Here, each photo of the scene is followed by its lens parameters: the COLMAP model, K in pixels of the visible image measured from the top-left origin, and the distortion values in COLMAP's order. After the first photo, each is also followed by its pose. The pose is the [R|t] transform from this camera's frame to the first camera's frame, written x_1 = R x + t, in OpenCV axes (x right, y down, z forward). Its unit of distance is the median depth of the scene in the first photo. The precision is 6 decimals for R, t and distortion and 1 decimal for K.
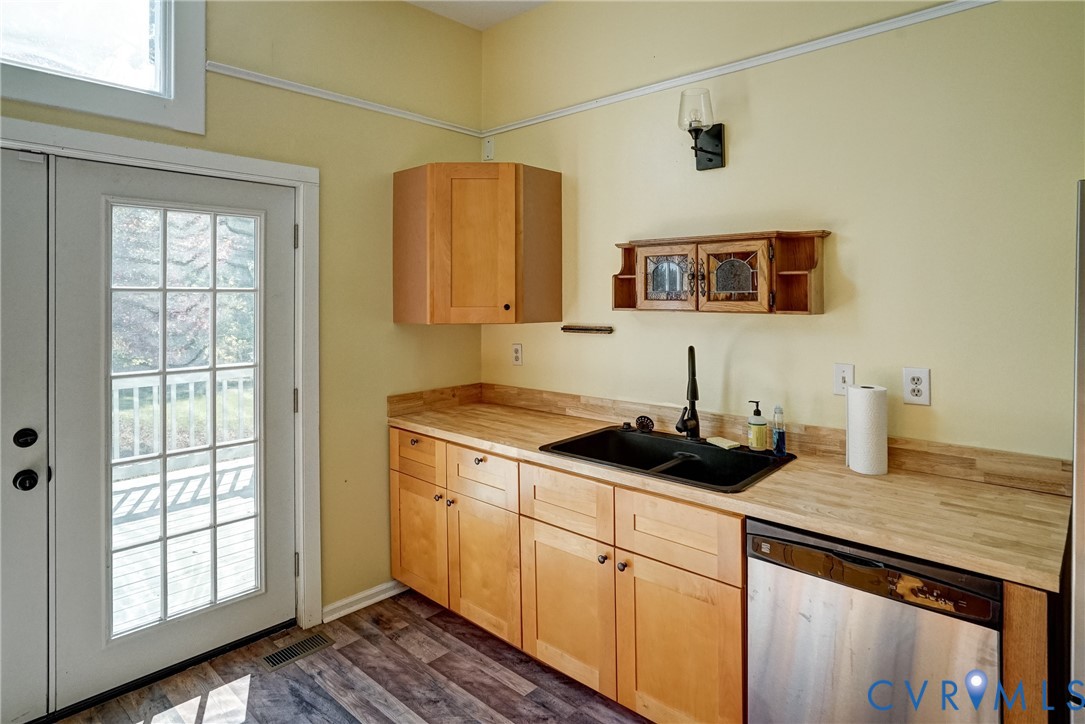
lens RADIAL K [[610.0, 0, 494.2], [0, 610.0, 293.0], [0, 0, 1]] dist [-0.035986, 0.026195]
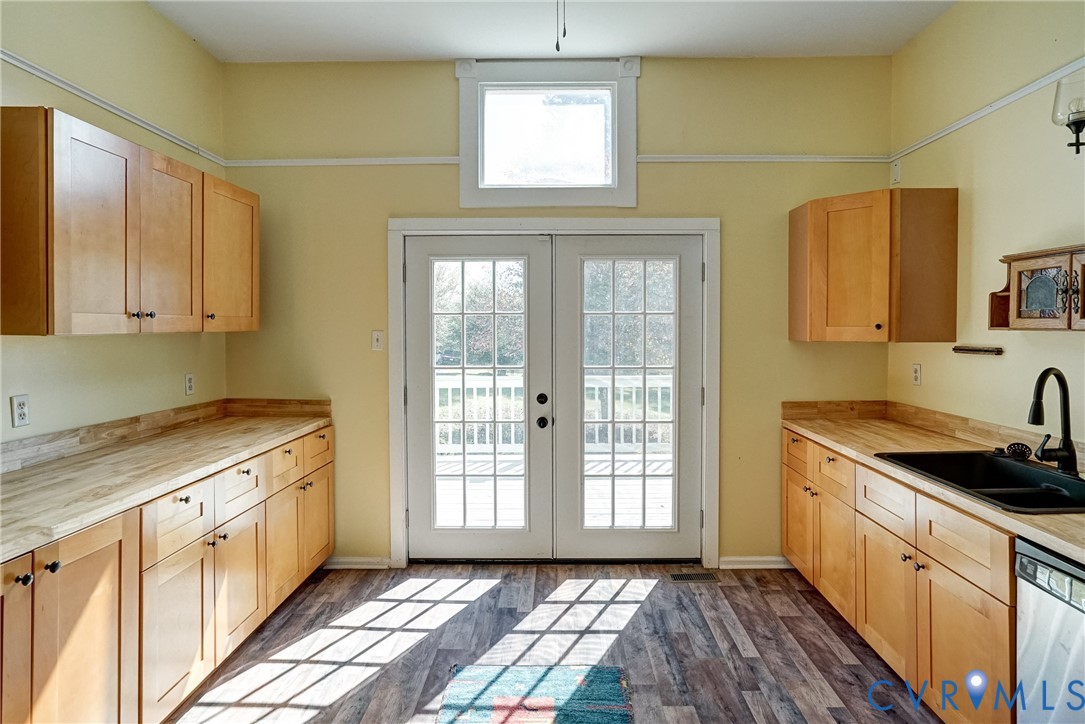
lens RADIAL K [[610.0, 0, 543.0], [0, 610.0, 341.2], [0, 0, 1]] dist [-0.035986, 0.026195]
pose [[0.676010, 0.020116, -0.736617, 0.463885], [0.004817, 0.999485, 0.031715, 0.014579], [0.736876, -0.024988, 0.675566, -0.169277]]
